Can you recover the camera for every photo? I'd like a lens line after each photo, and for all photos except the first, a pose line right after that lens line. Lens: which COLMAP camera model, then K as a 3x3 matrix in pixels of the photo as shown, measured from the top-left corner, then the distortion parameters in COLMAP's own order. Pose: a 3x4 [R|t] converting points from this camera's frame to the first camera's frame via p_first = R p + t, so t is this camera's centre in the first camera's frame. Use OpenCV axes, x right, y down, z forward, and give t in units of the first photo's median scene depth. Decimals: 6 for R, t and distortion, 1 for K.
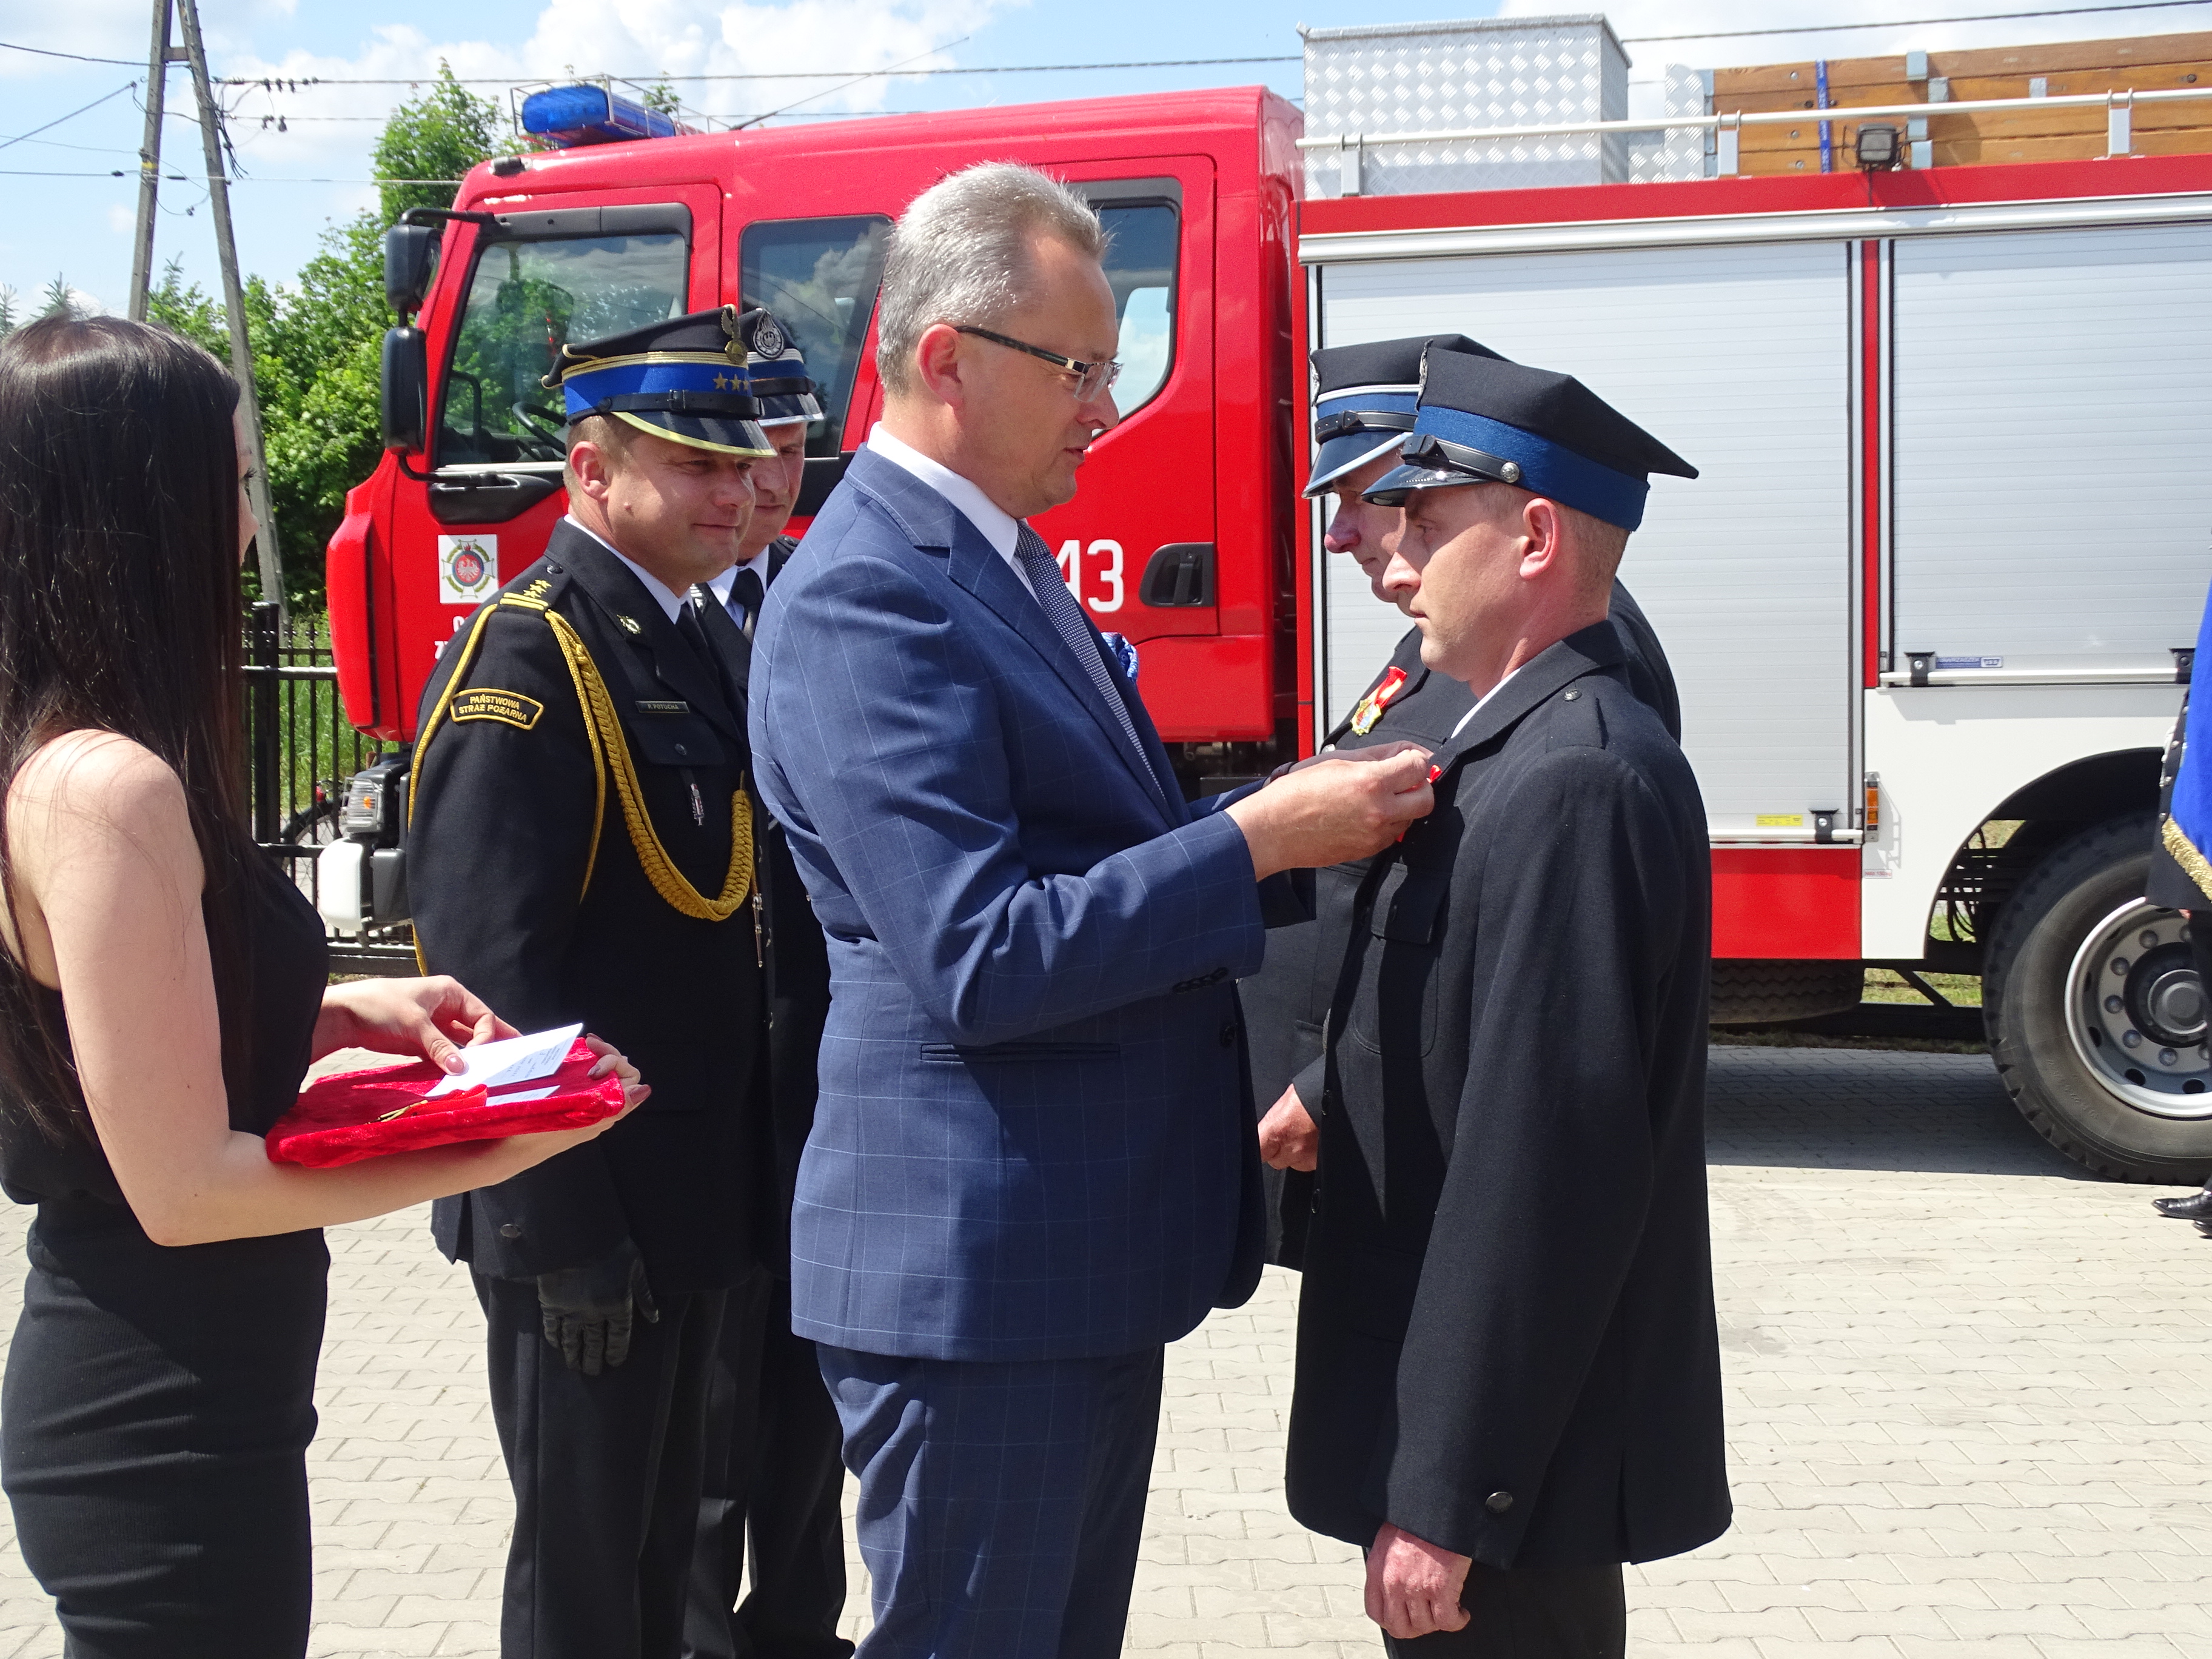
lens RADIAL K [[1764.0, 0, 1106.0], [0, 1764.0, 829.5], [0, 0, 1]] dist [0.002247, 0.004374]
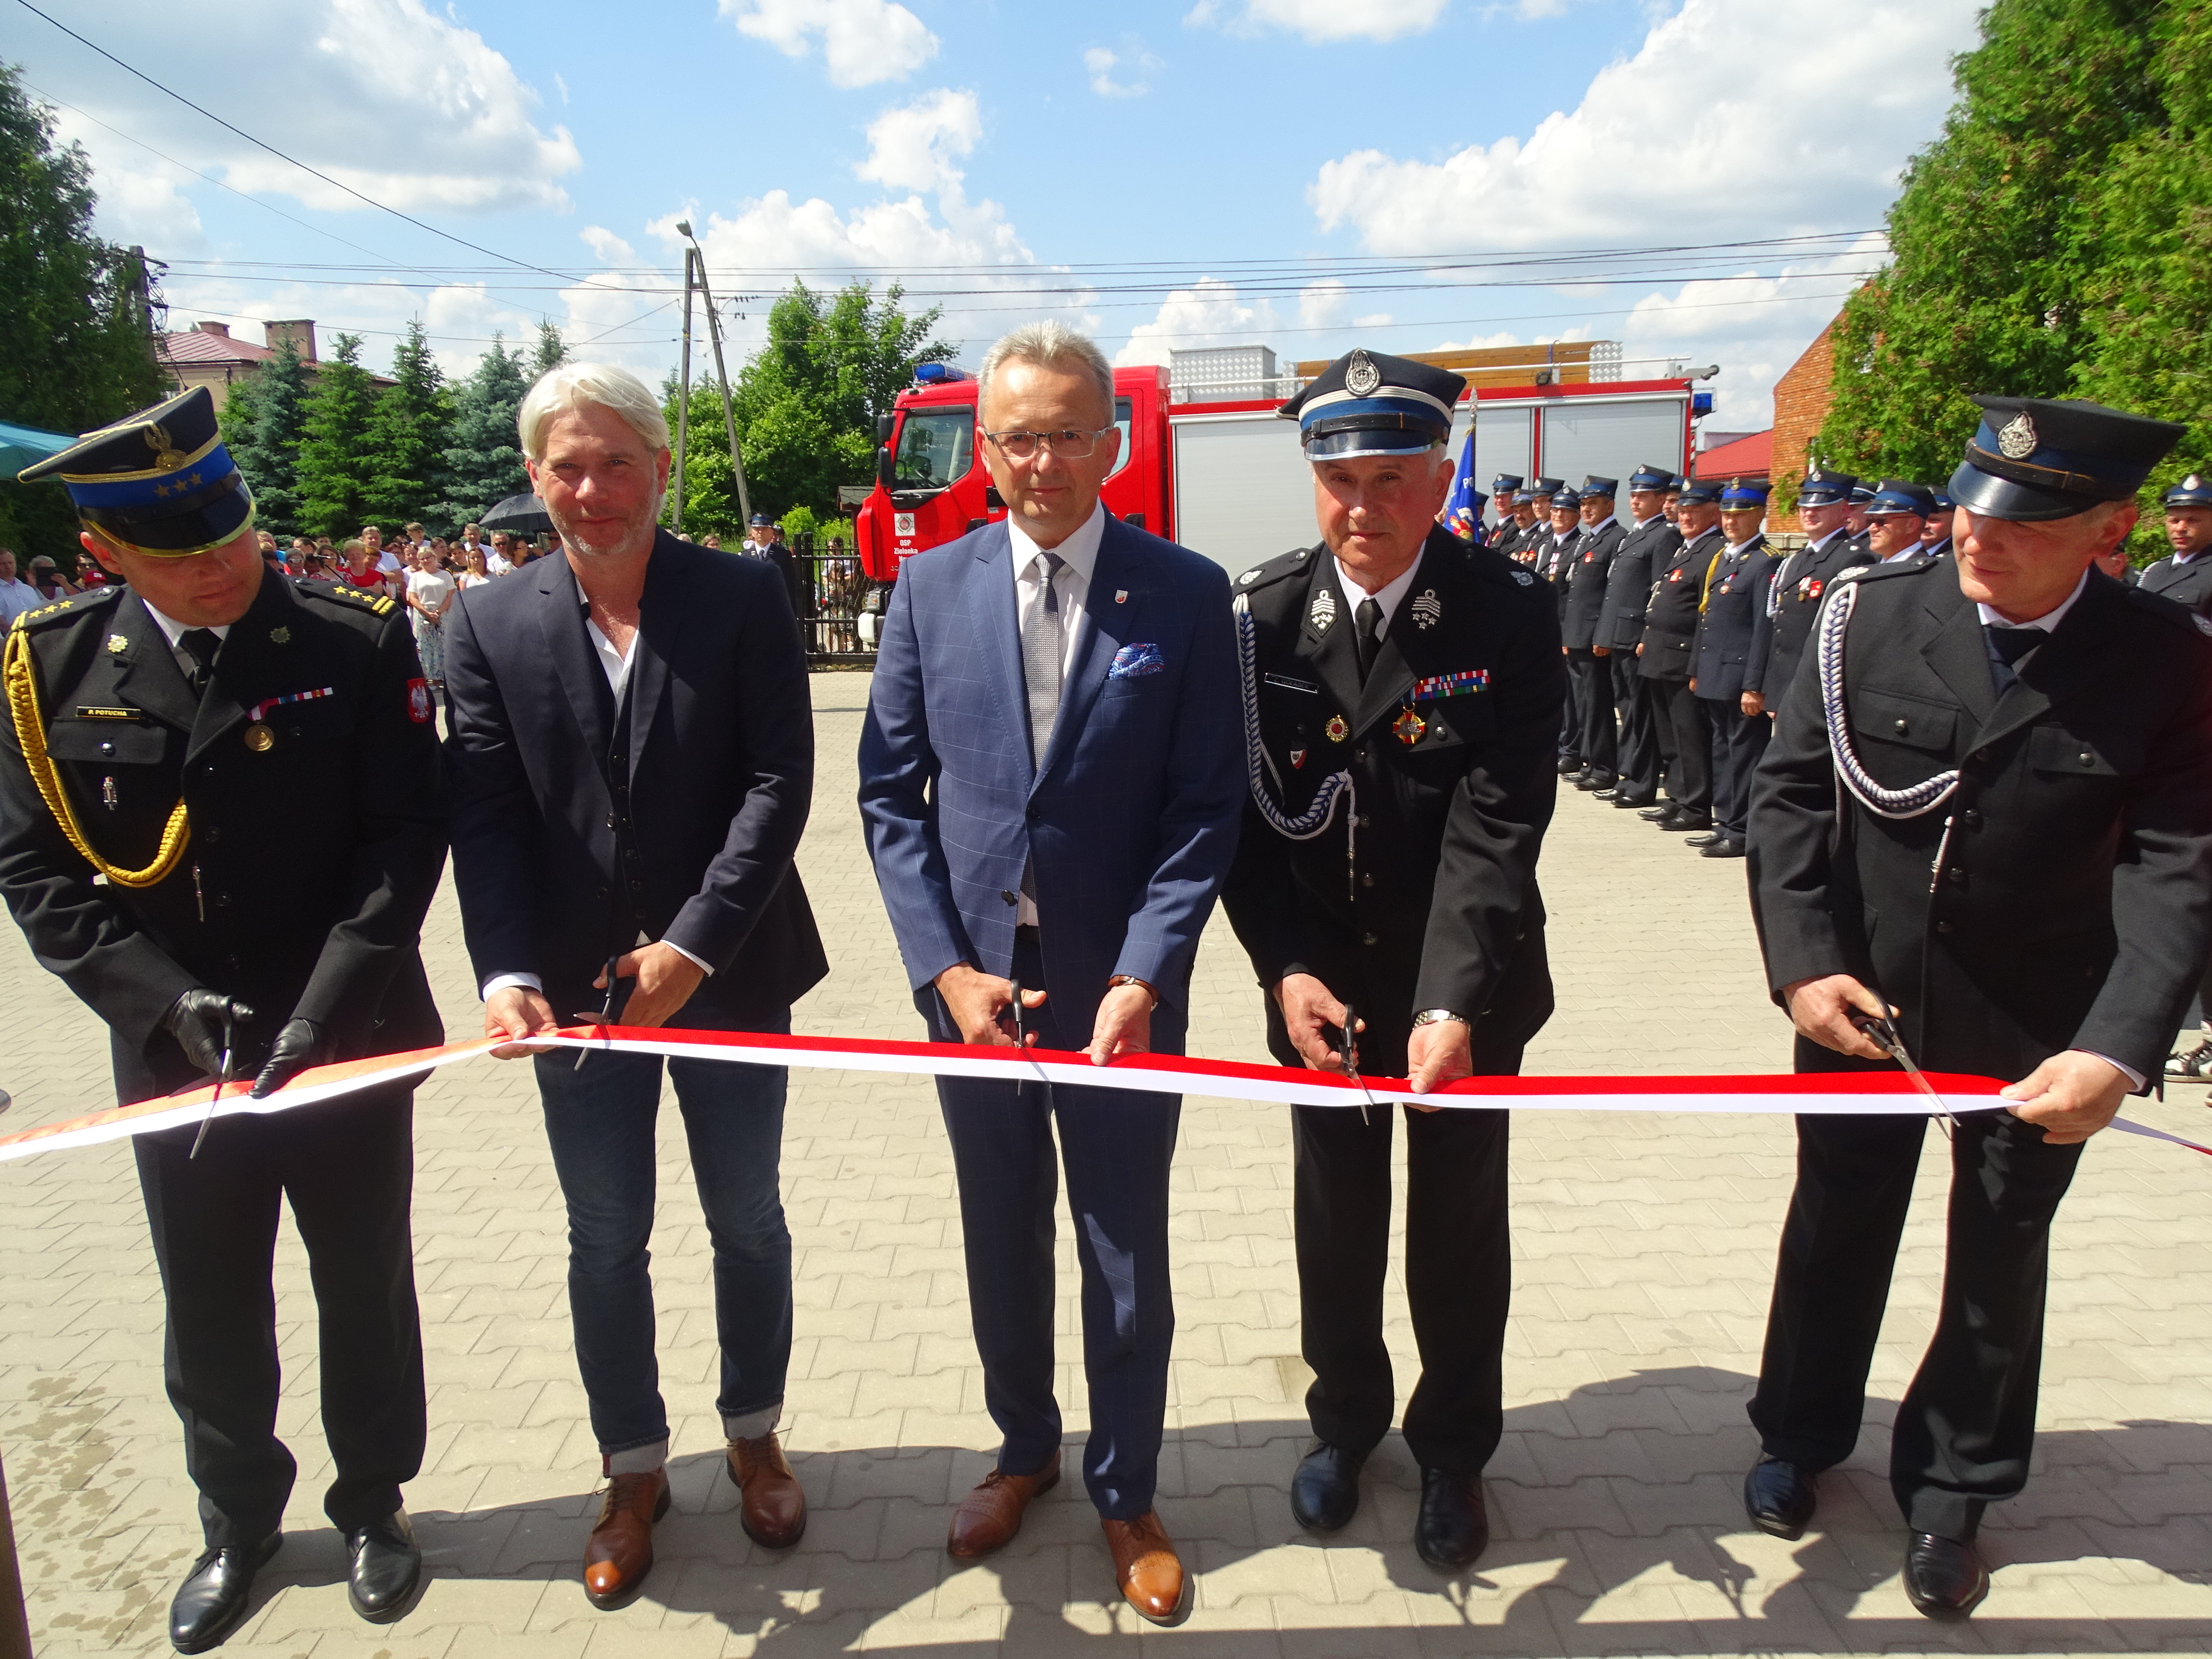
lens RADIAL K [[1616.8, 0, 1042.2], [0, 1616.8, 825.8], [0, 0, 1]] dist [-0.001072, 0.009995]
pose [[0.999865, -0.015434, -0.005556, -0.110603], [0.015918, 0.994712, 0.101467, 0.096469], [0.003960, -0.101542, 0.994823, -1.912112]]
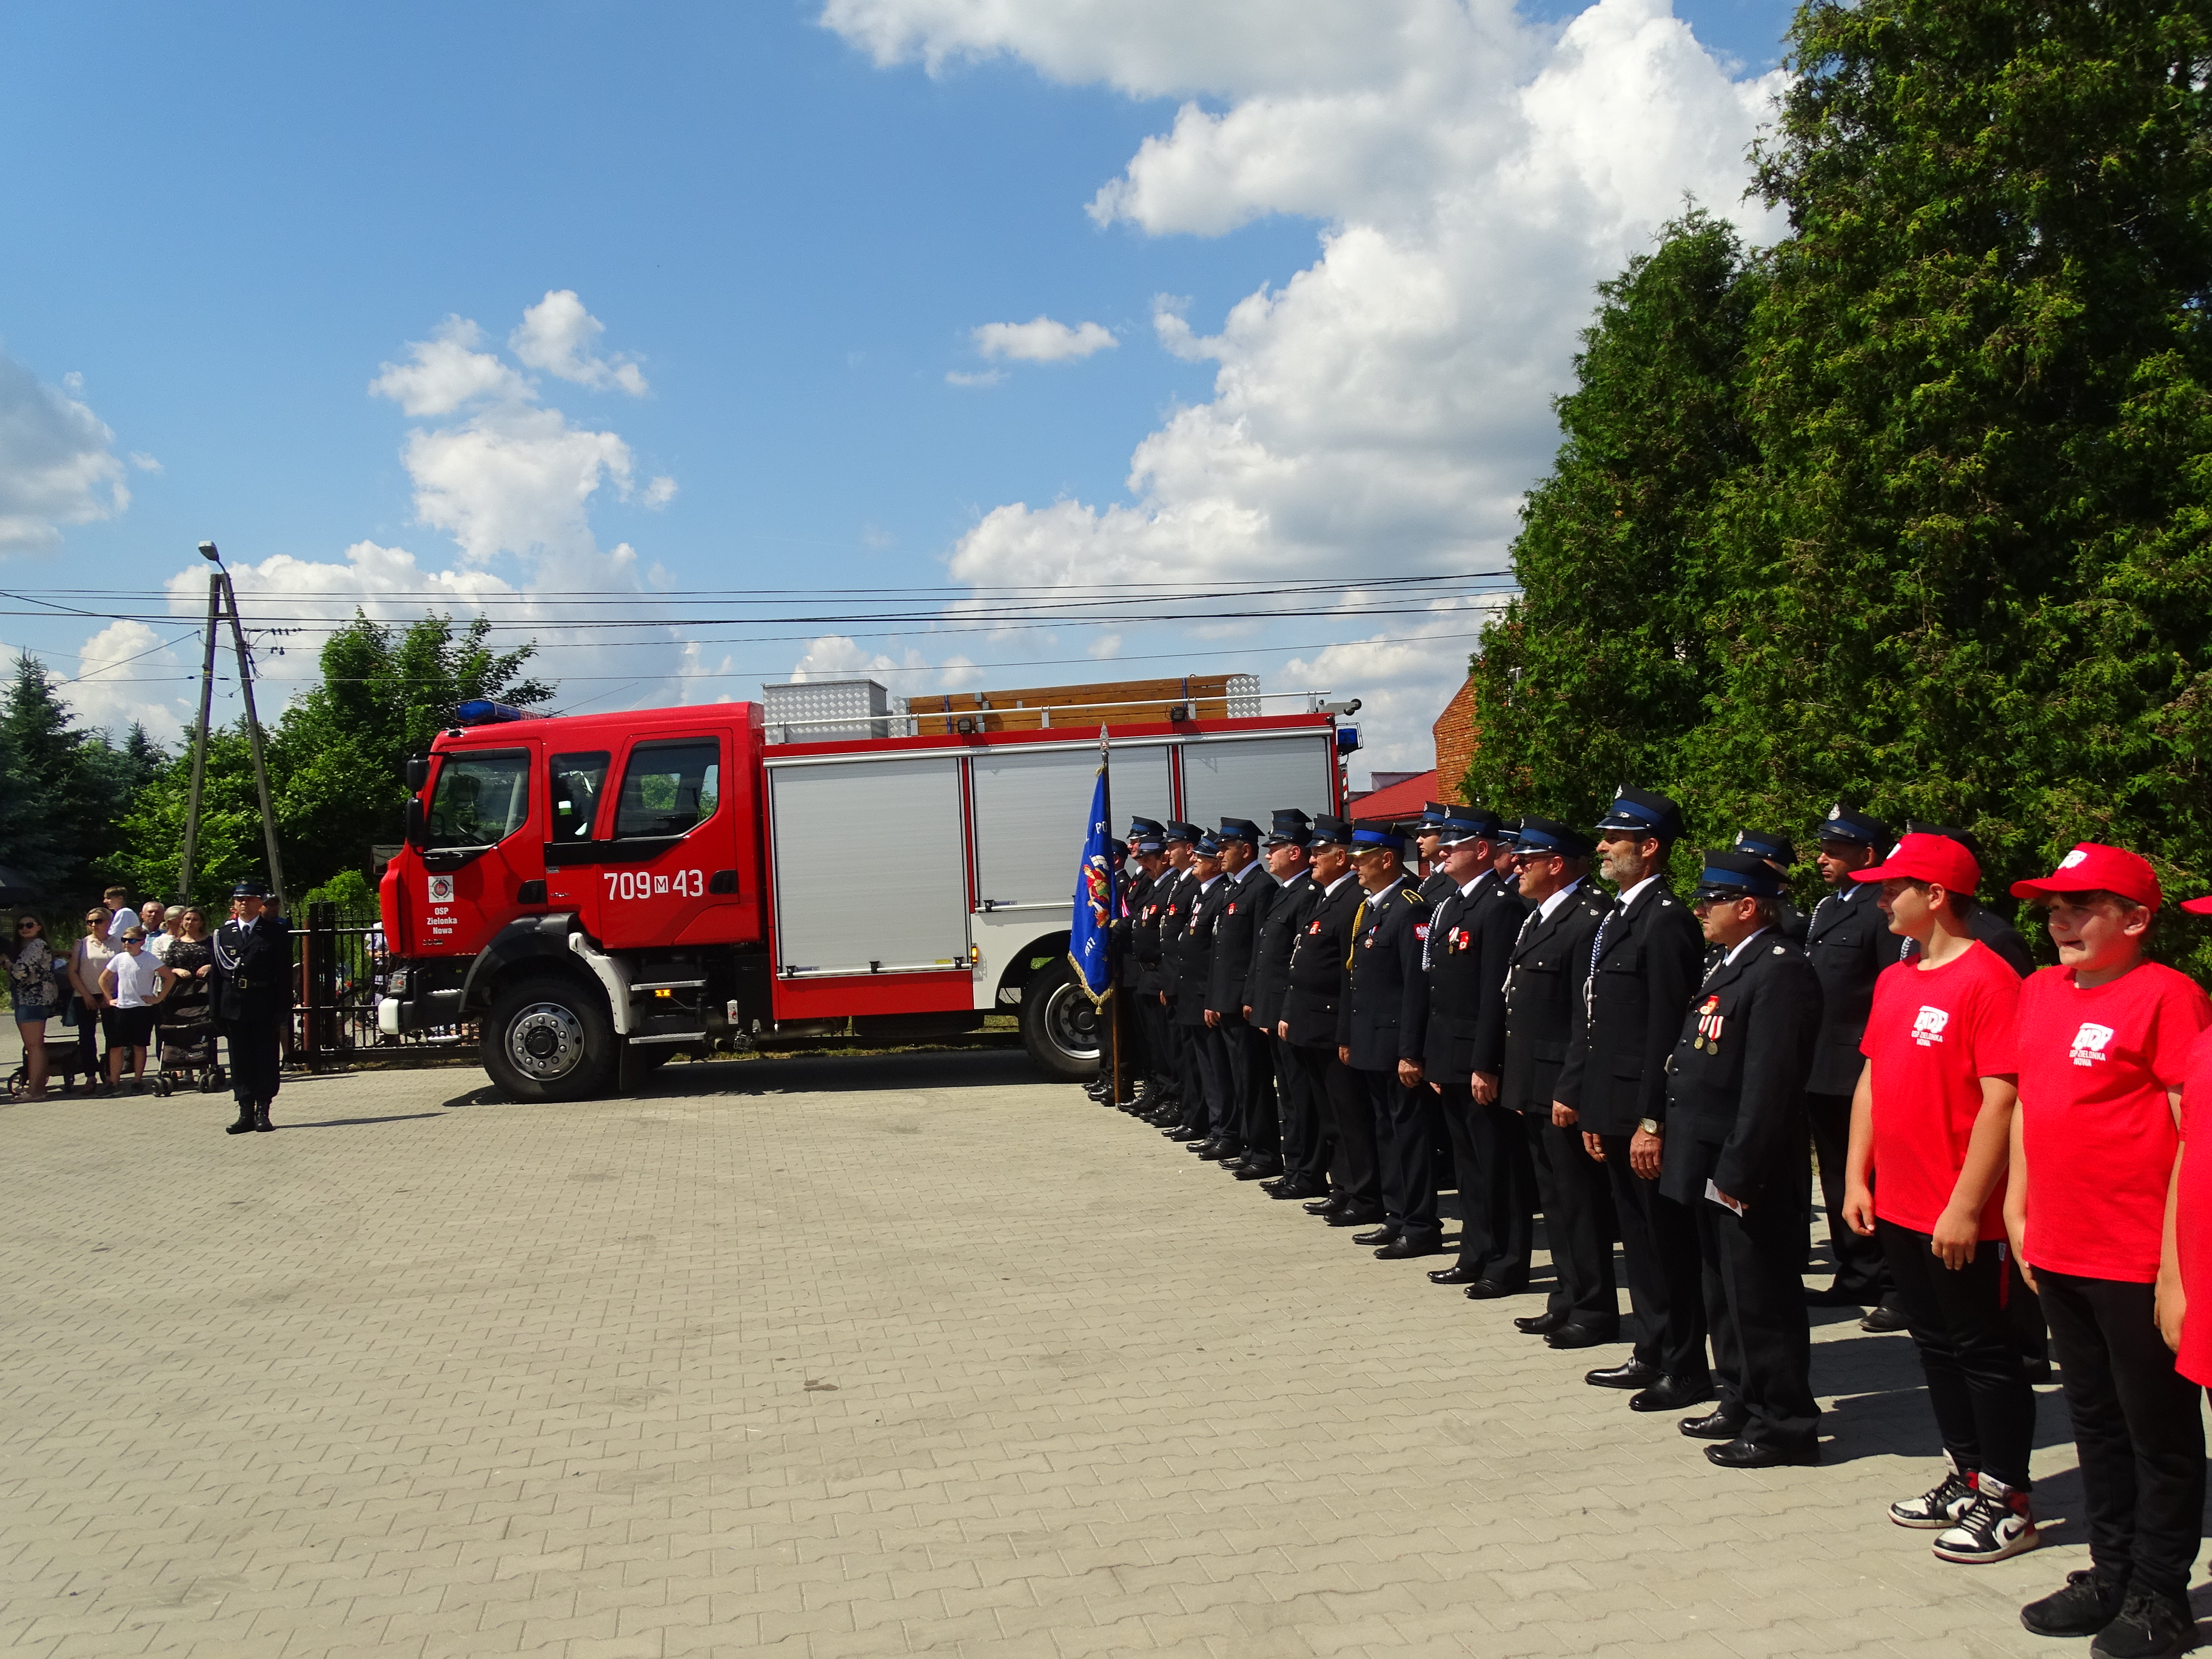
lens RADIAL K [[1653.1, 0, 1106.0], [0, 1653.1, 829.5], [0, 0, 1]] dist [0.009504, 0.050658]
pose [[0.982521, -0.033587, 0.183094, 0.153379], [0.053133, 0.993270, -0.102914, 0.066724], [-0.178406, 0.110844, 0.977694, -1.556489]]
